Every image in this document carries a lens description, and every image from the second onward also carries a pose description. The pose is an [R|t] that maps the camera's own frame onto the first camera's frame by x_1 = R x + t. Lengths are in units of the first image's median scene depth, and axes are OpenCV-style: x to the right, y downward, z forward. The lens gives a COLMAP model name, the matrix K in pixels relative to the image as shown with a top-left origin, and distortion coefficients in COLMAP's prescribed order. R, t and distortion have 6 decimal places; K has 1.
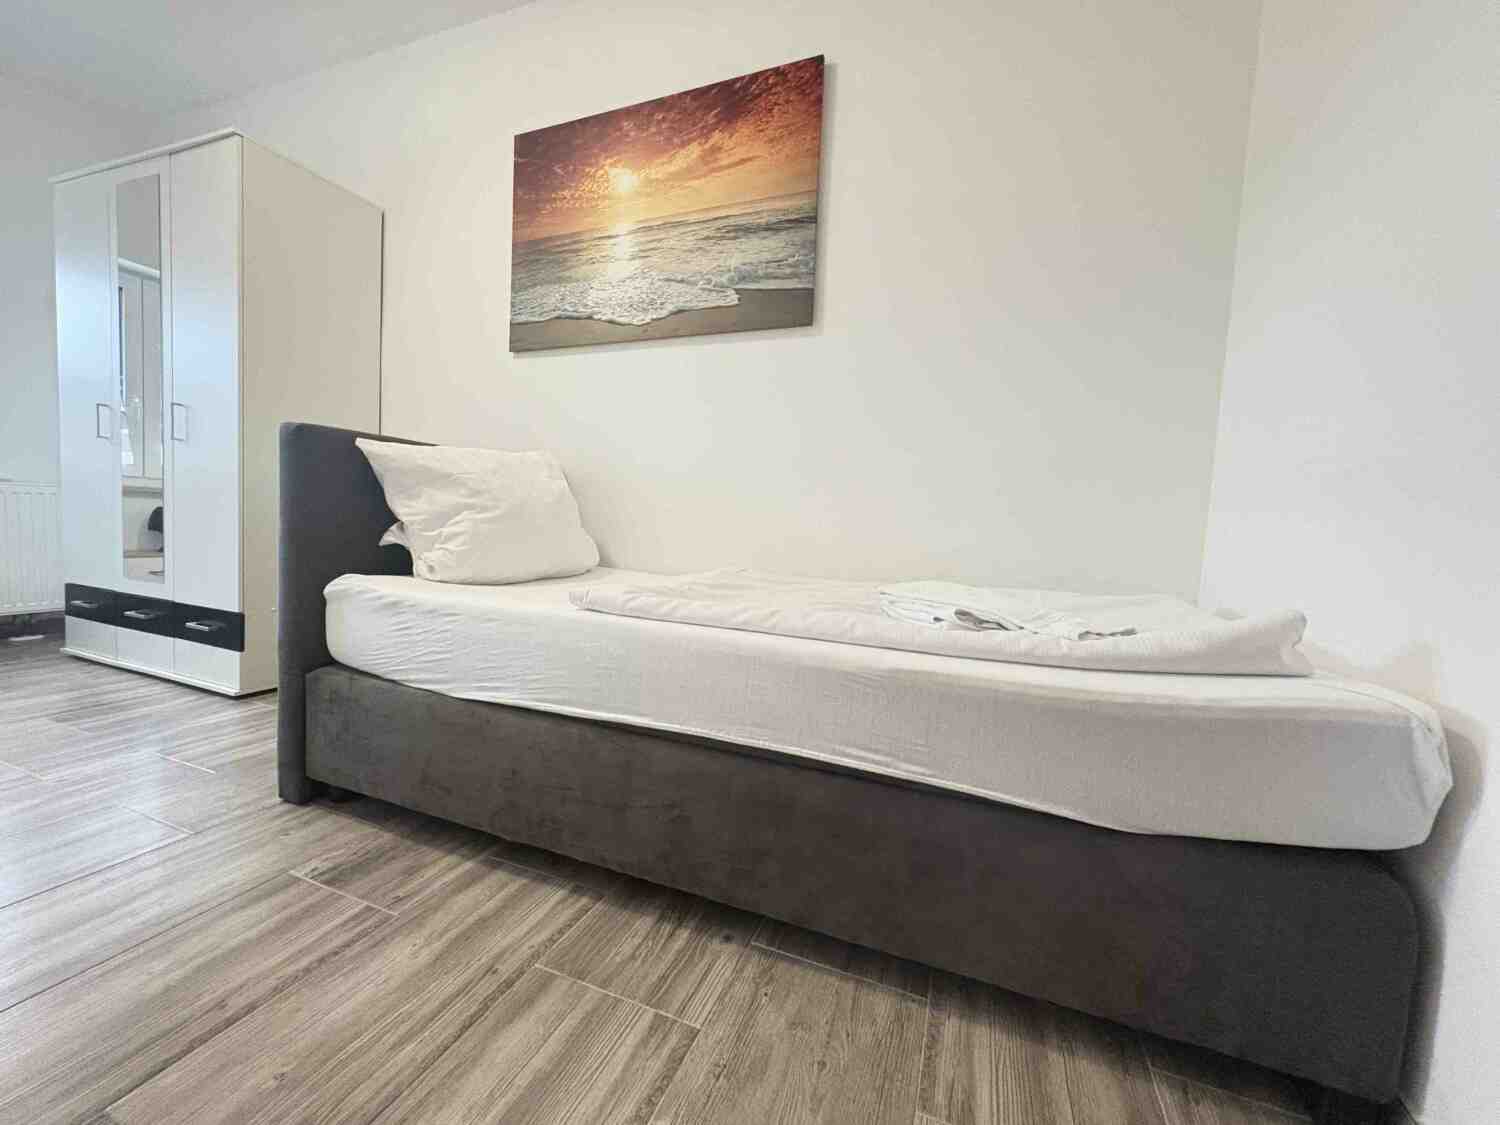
lens RADIAL K [[597.0, 0, 751.1], [0, 597.0, 560.1], [0, 0, 1]] dist [-0.000866, 0.000864]
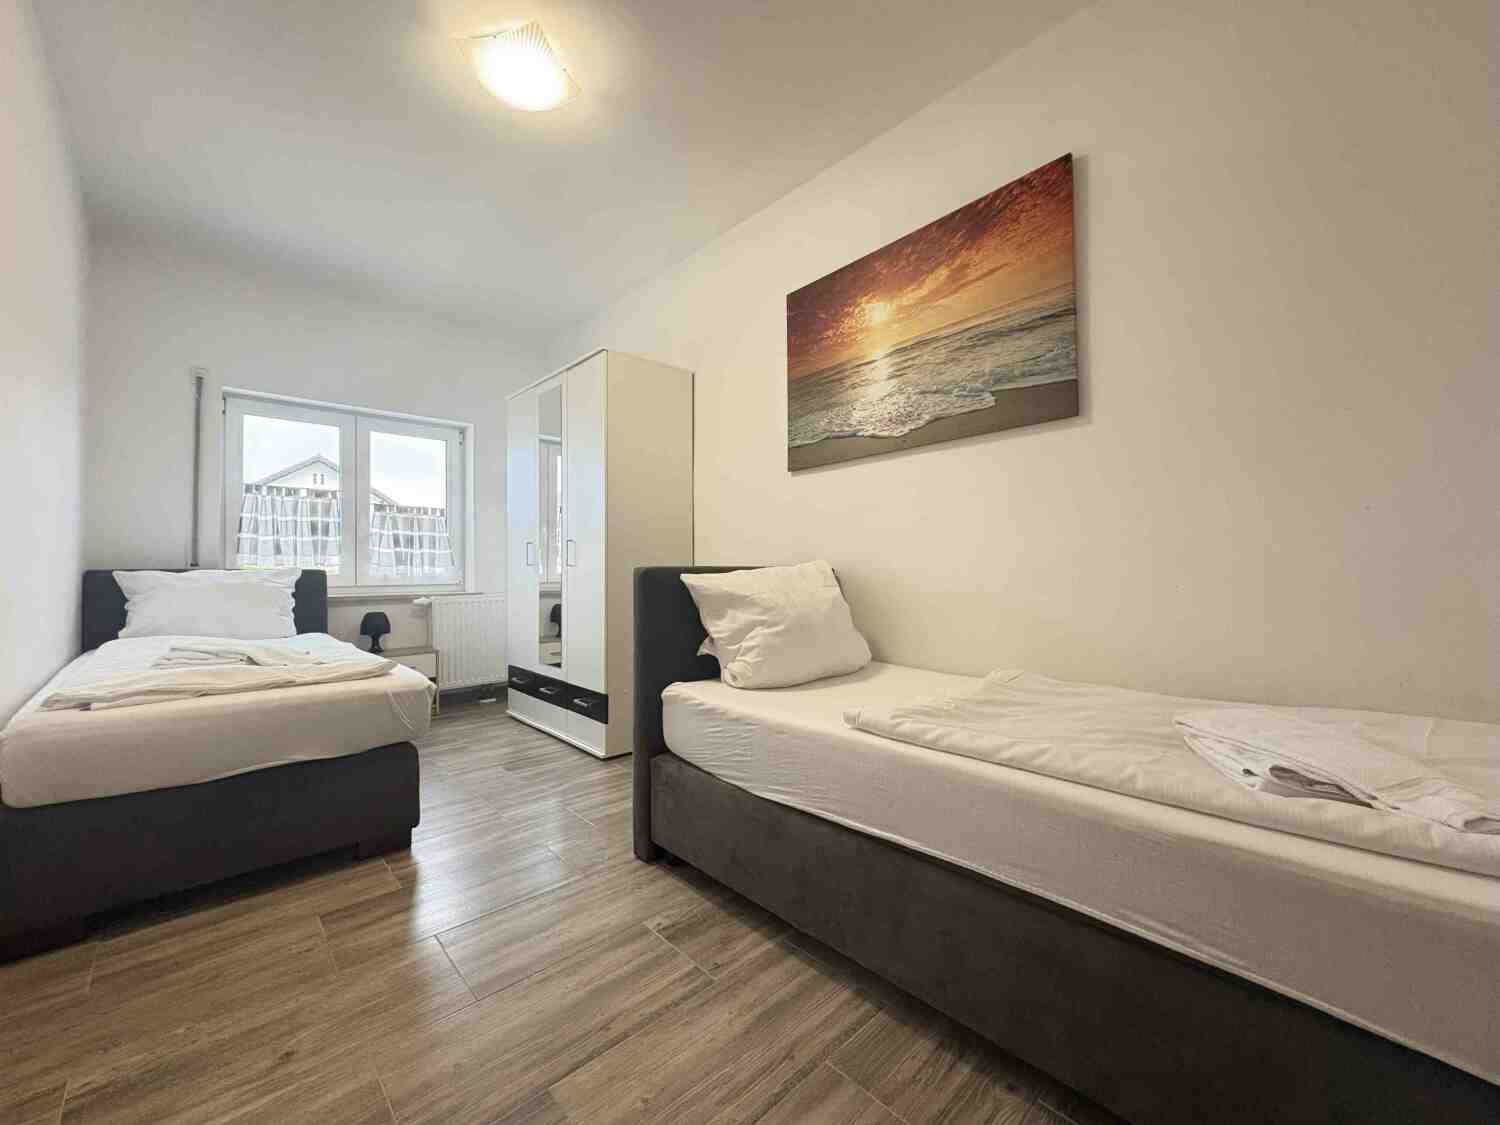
lens RADIAL K [[597.0, 0, 755.8], [0, 597.0, 563.1], [0, 0, 1]] dist [-0.000866, 0.000864]
pose [[0.900512, -0.061721, -0.430429, 0.040385], [0.025782, 0.995712, -0.088841, -0.104420], [0.434067, 0.068905, 0.898242, -0.086721]]
